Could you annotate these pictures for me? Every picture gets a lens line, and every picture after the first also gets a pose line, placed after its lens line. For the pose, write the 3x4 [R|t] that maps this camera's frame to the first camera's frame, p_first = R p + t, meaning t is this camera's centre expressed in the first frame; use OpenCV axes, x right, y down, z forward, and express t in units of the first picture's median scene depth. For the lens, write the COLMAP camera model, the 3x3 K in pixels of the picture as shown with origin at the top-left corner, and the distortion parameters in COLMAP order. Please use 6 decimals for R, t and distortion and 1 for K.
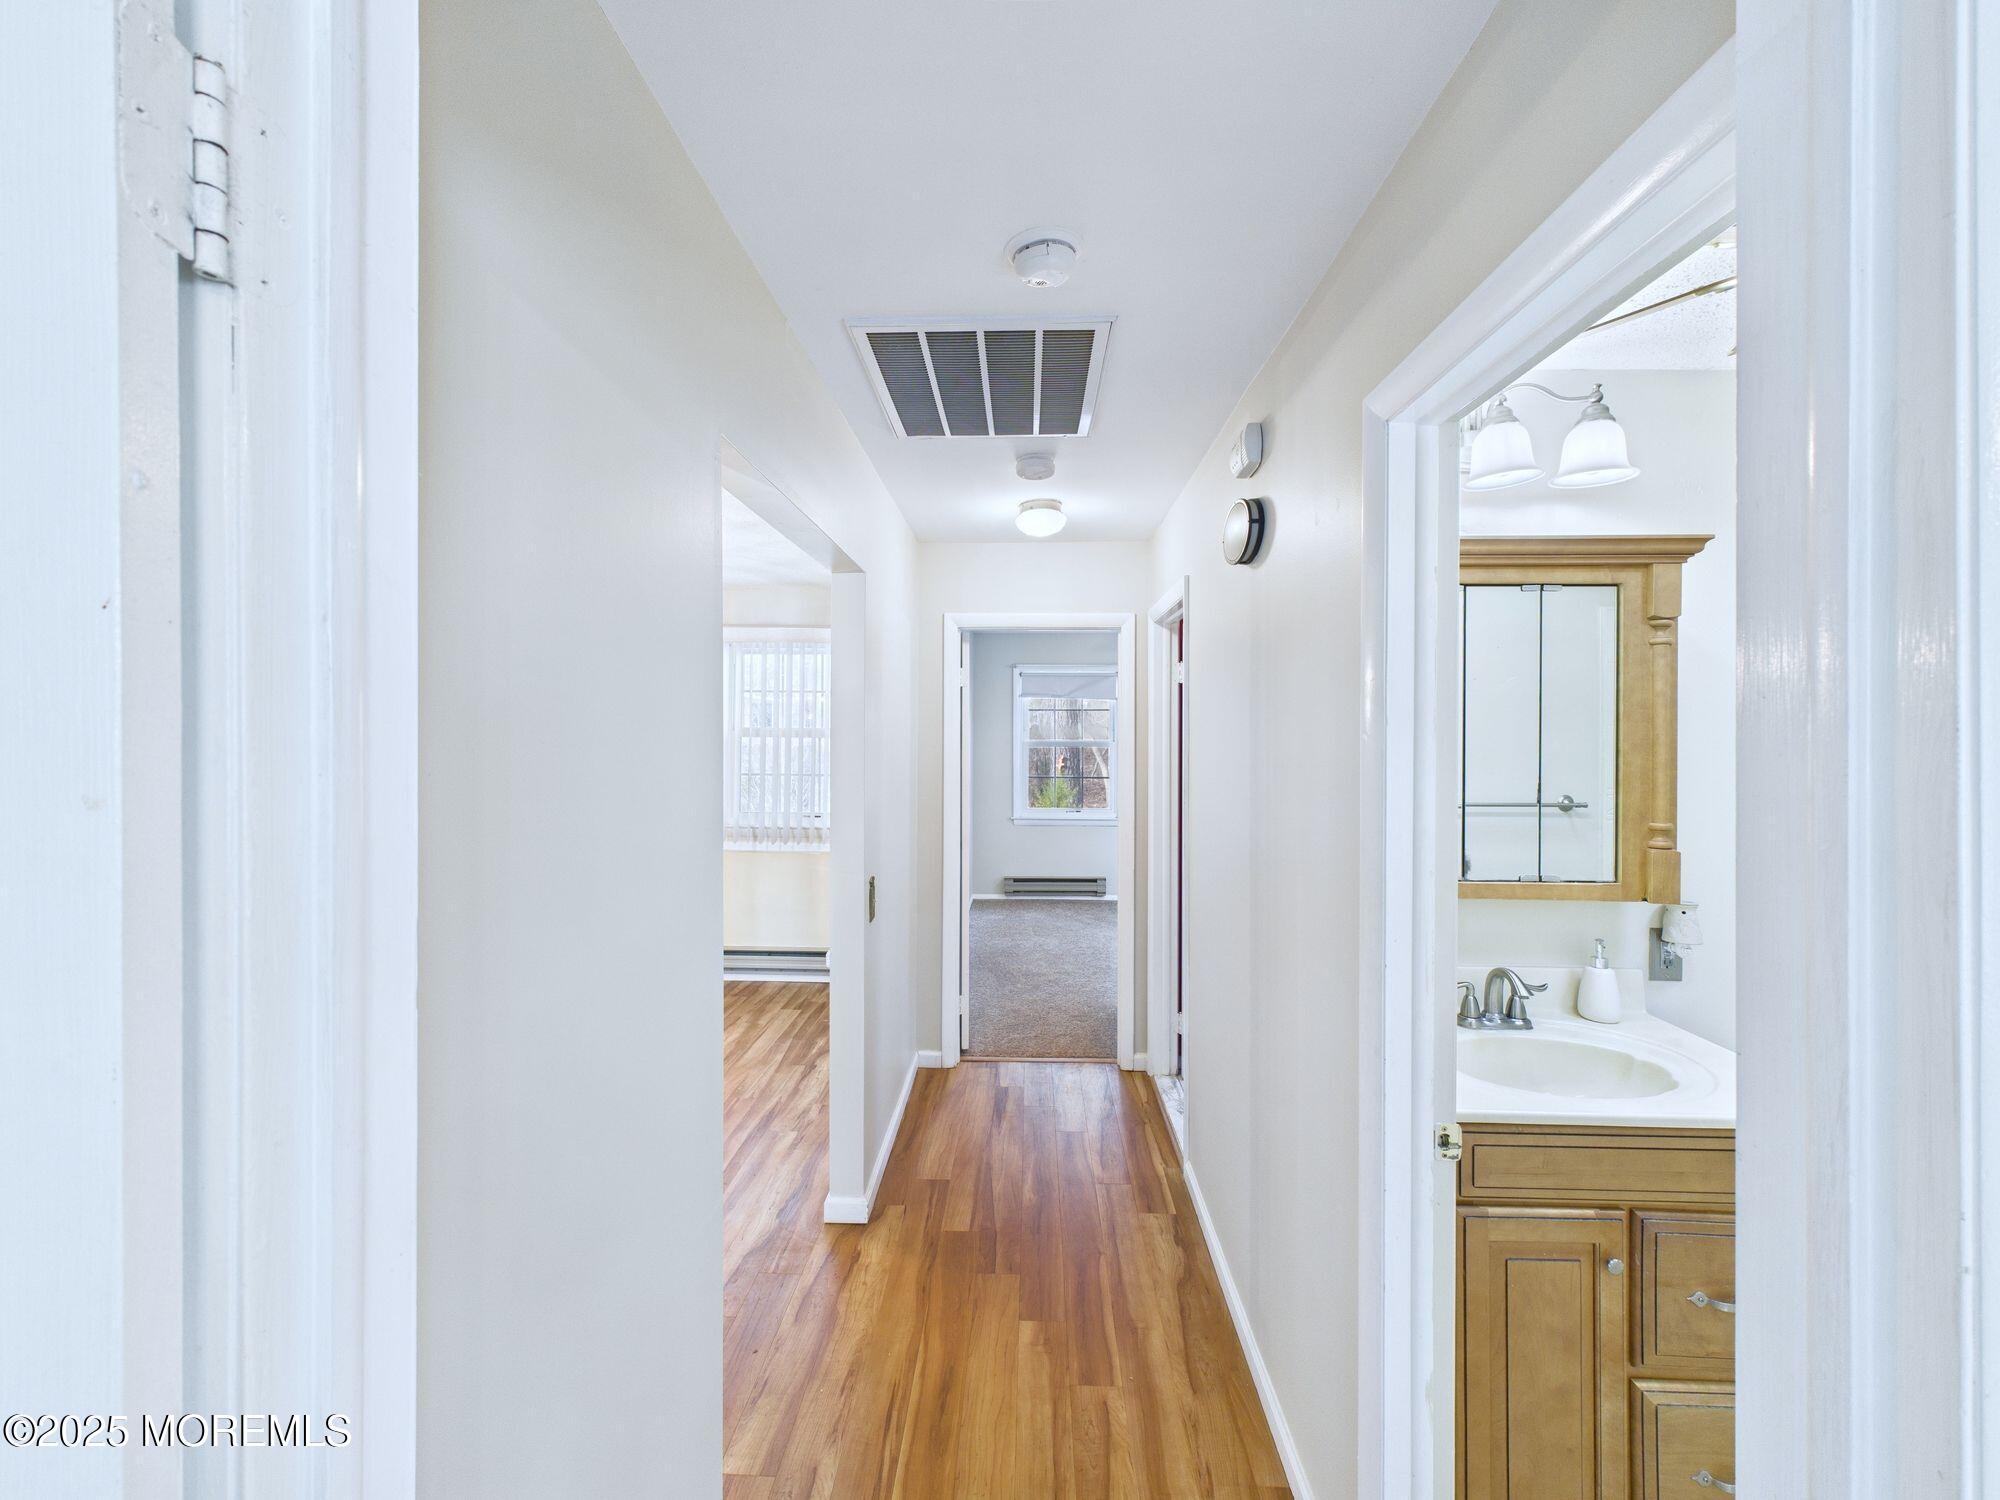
lens RADIAL K [[805.0, 0, 1000.0], [0, 805.0, 750.0], [0, 0, 1]] dist [-0.017052, -0.000009]
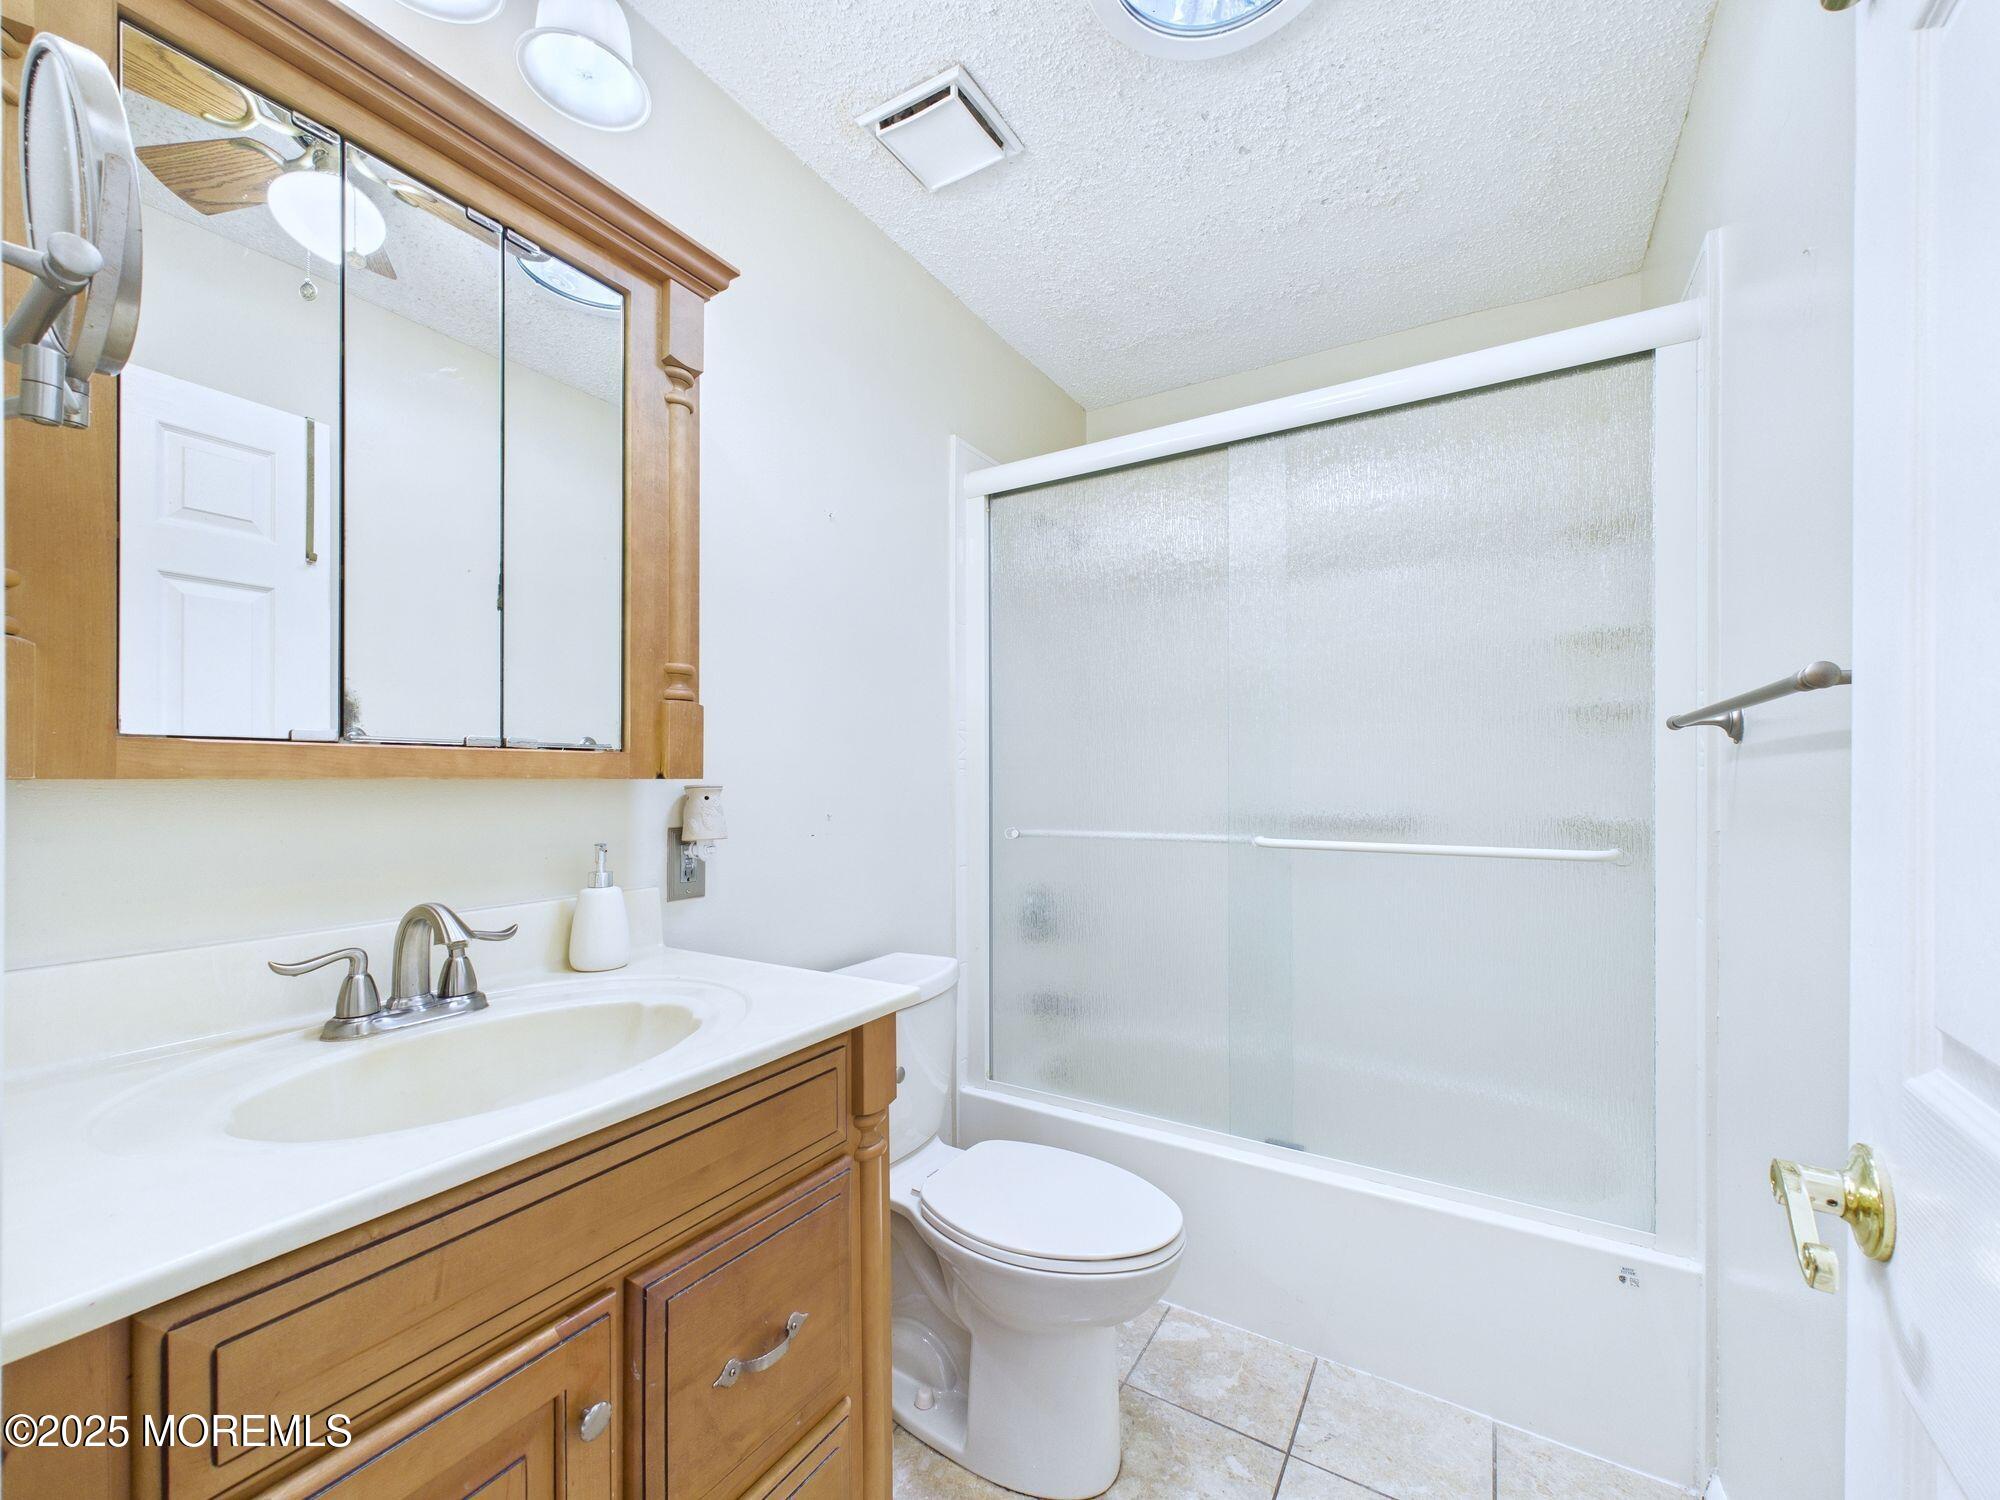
lens RADIAL K [[783.3, 0, 1000.0], [0, 783.3, 750.0], [0, 0, 1]] dist [0.026691, 0.000069]
pose [[0.479975, 0.031901, 0.876702, 0.352550], [0.011981, 0.999007, -0.042911, 0.202000], [-0.877200, 0.031100, 0.479116, 0.413345]]
